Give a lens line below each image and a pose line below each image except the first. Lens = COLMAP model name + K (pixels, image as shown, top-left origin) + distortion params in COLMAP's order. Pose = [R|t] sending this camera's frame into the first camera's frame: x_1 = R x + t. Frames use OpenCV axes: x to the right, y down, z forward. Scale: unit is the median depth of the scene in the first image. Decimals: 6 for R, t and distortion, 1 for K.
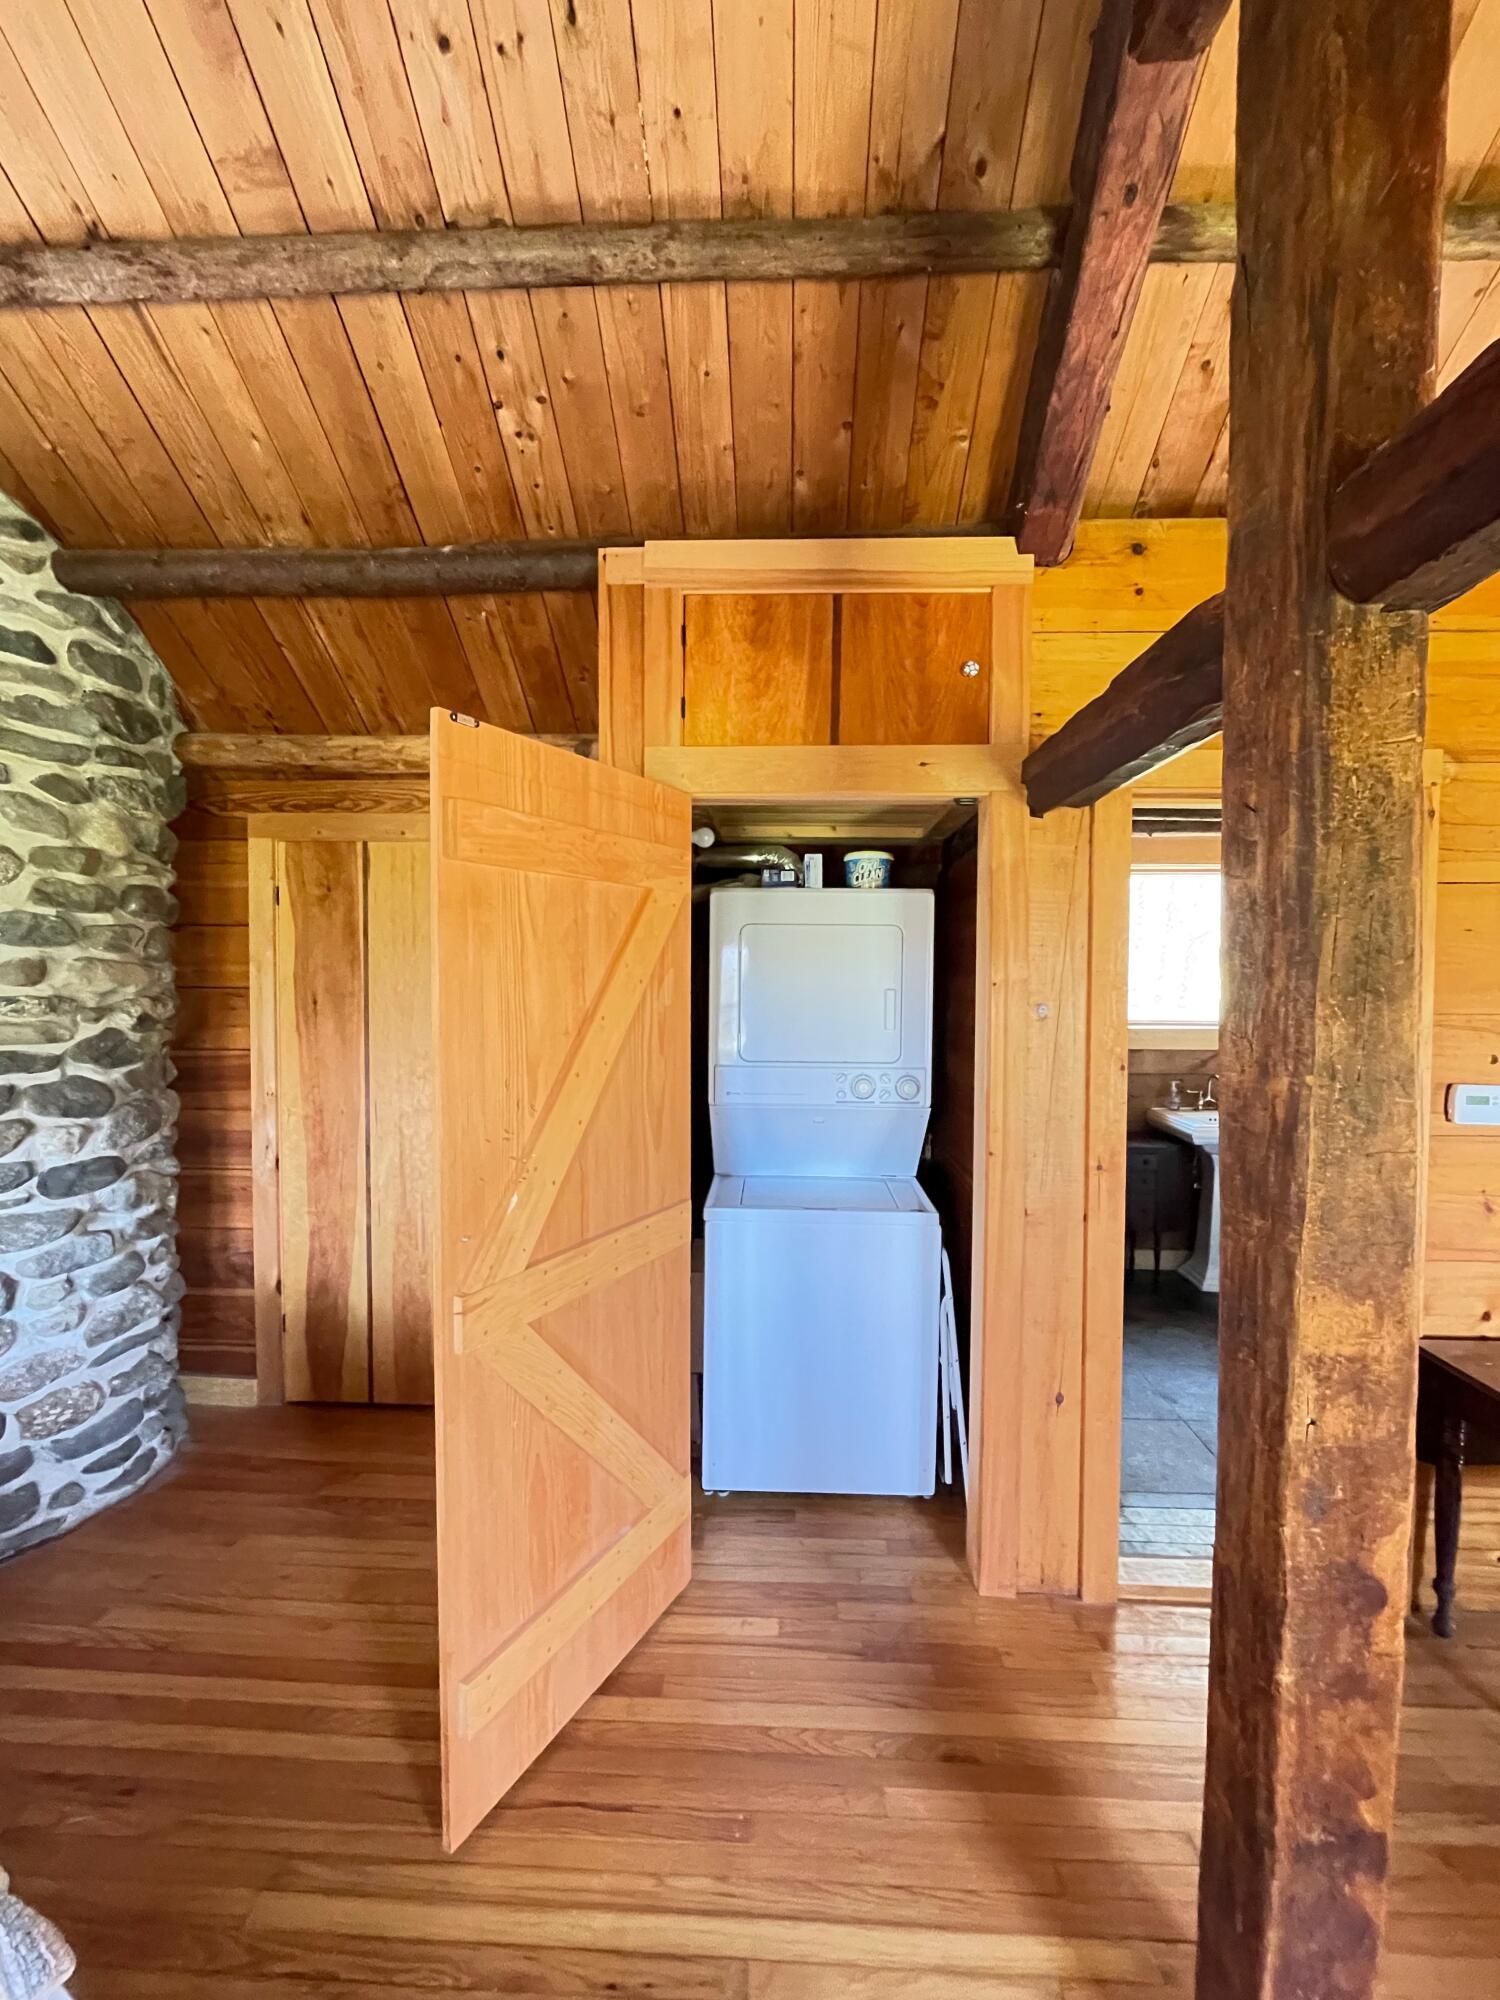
lens RADIAL K [[806.3, 0, 753.1], [0, 806.3, 1001.9], [0, 0, 1]] dist [-0.001980, -0.000306]
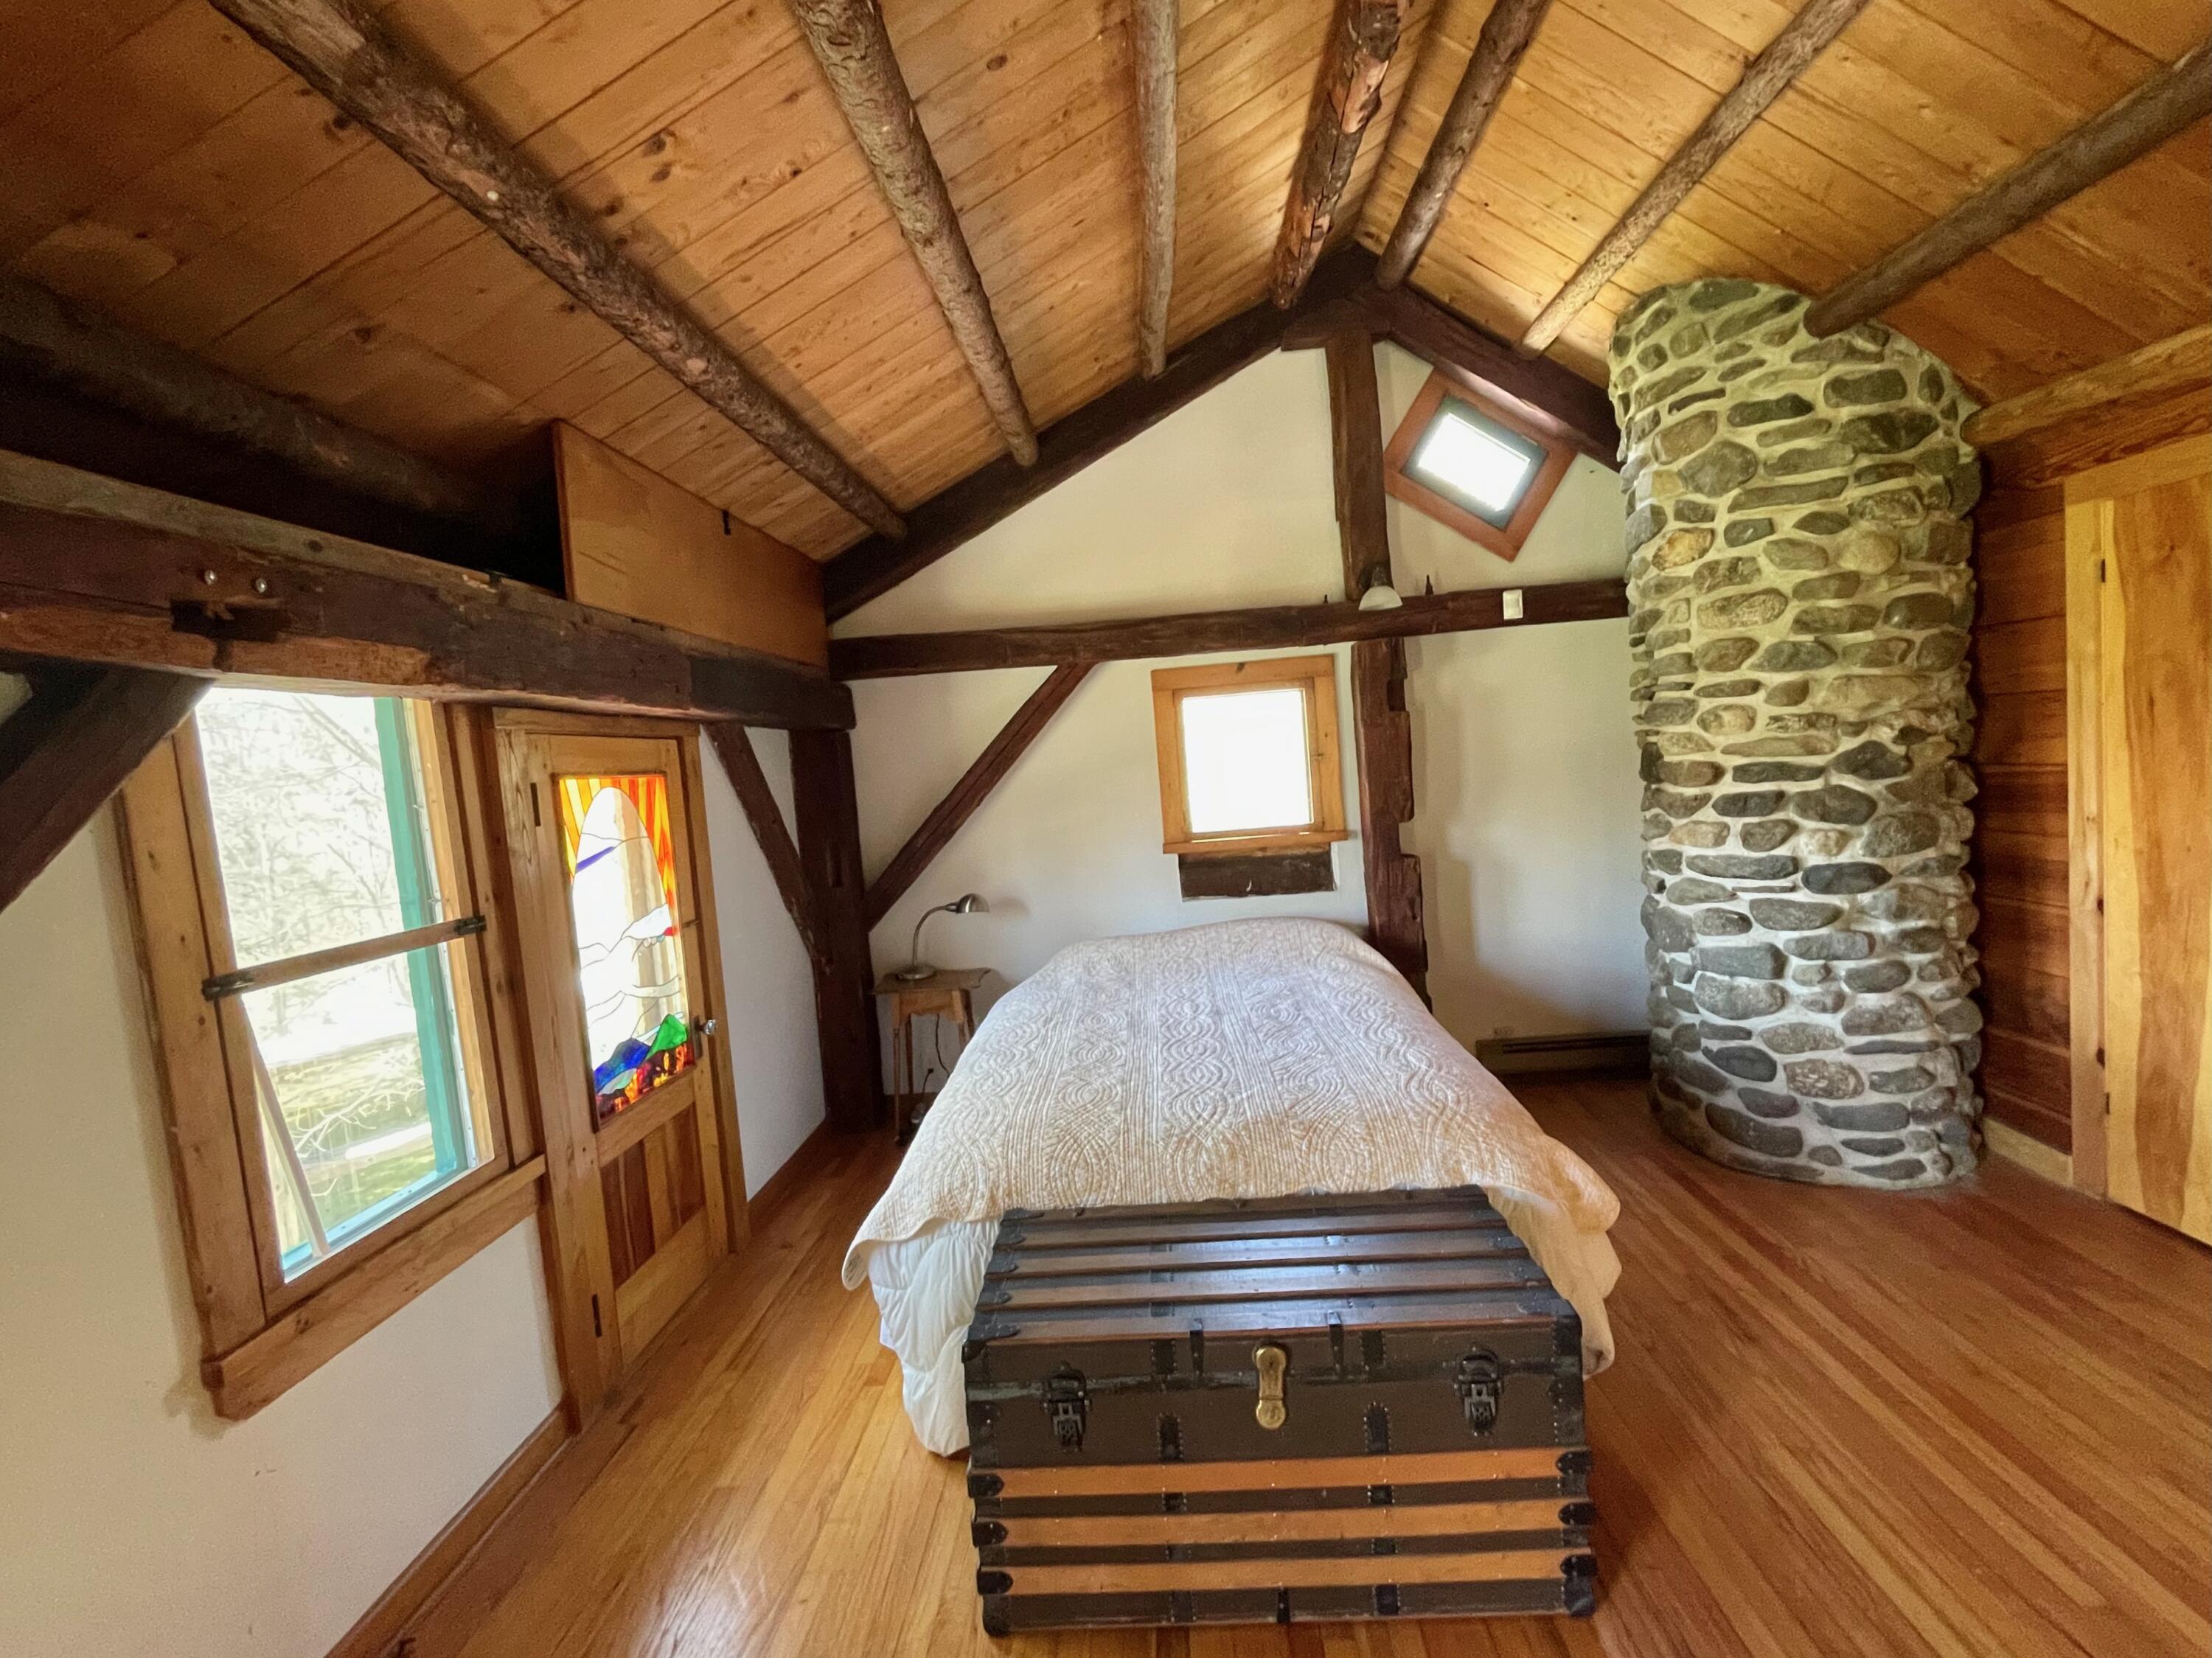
lens RADIAL K [[980.9, 0, 1106.0], [0, 980.9, 829.0], [0, 0, 1]] dist [-0.000484, -0.000097]
pose [[-0.004390, 0.065529, -0.997841, 0.485561], [0.041438, 0.997005, 0.065292, 0.022360], [0.999131, -0.041062, -0.007092, 0.015298]]
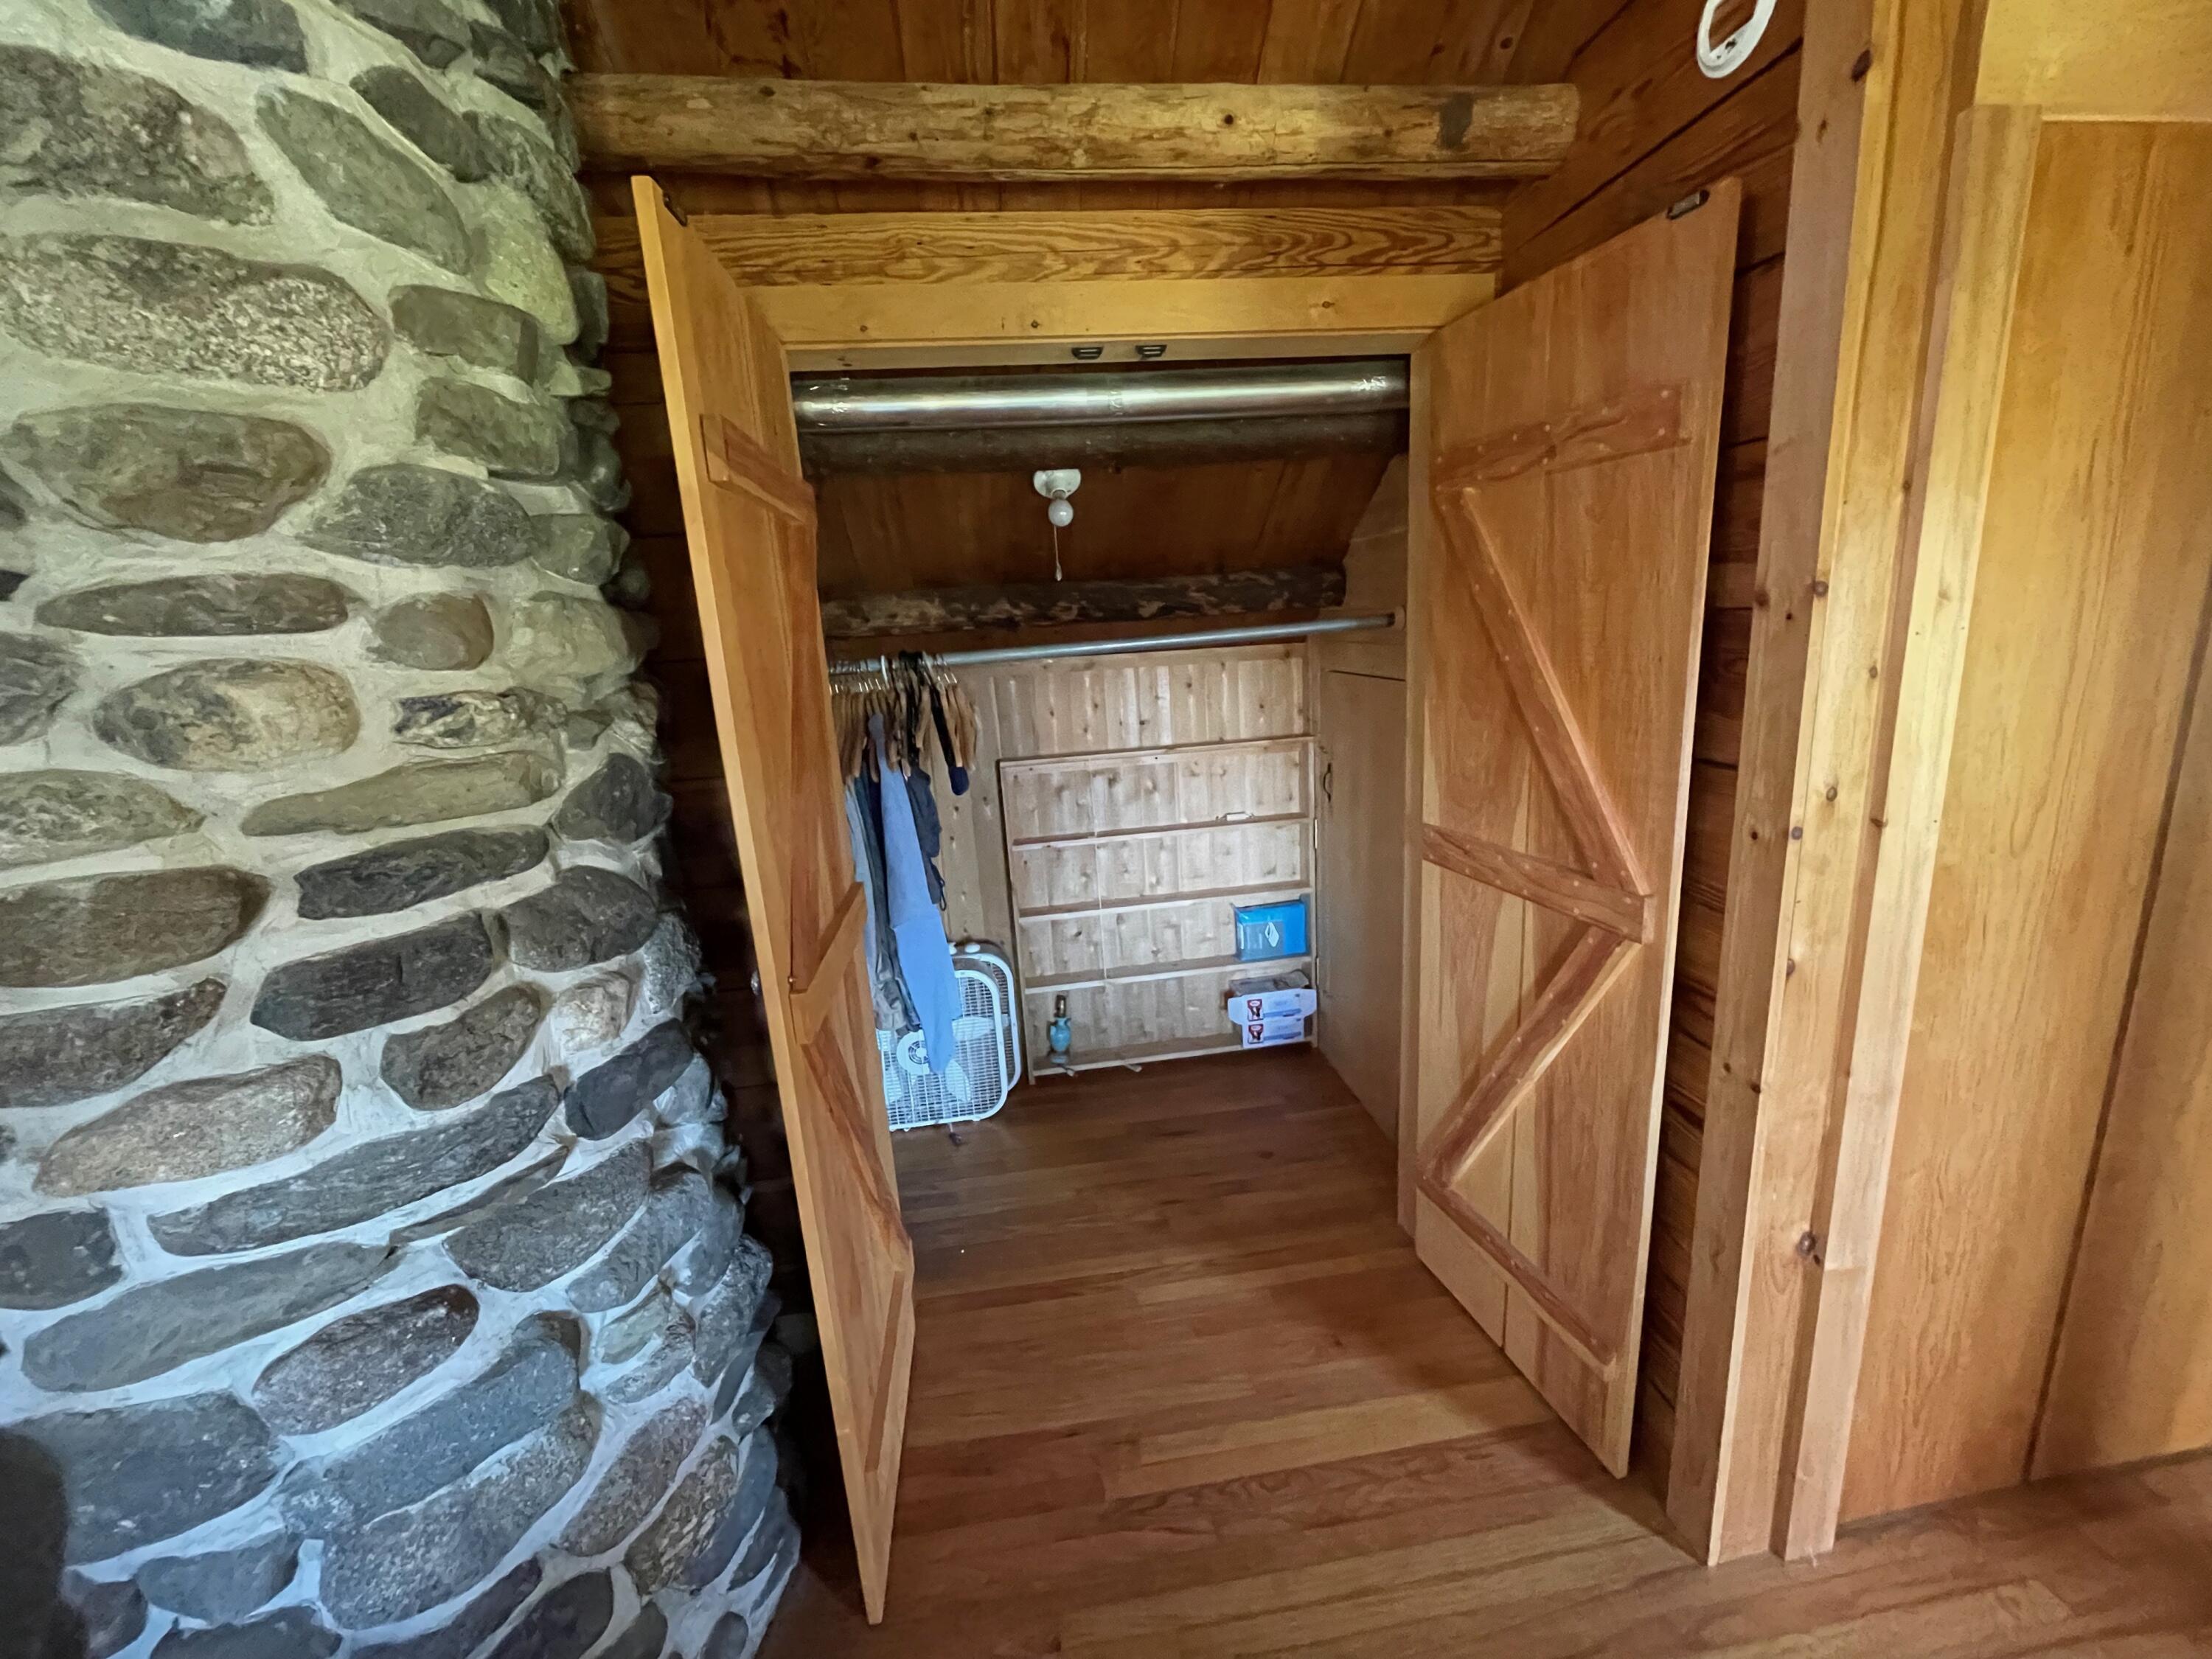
lens RADIAL K [[891.7, 0, 1106.0], [0, 891.7, 829.5], [0, 0, 1]] dist [-0.001980, -0.000306]
pose [[0.980355, -0.111443, 0.162739, -0.623232], [0.079922, 0.978759, 0.188794, 0.000765], [-0.180322, -0.172079, 0.968438, 0.466995]]
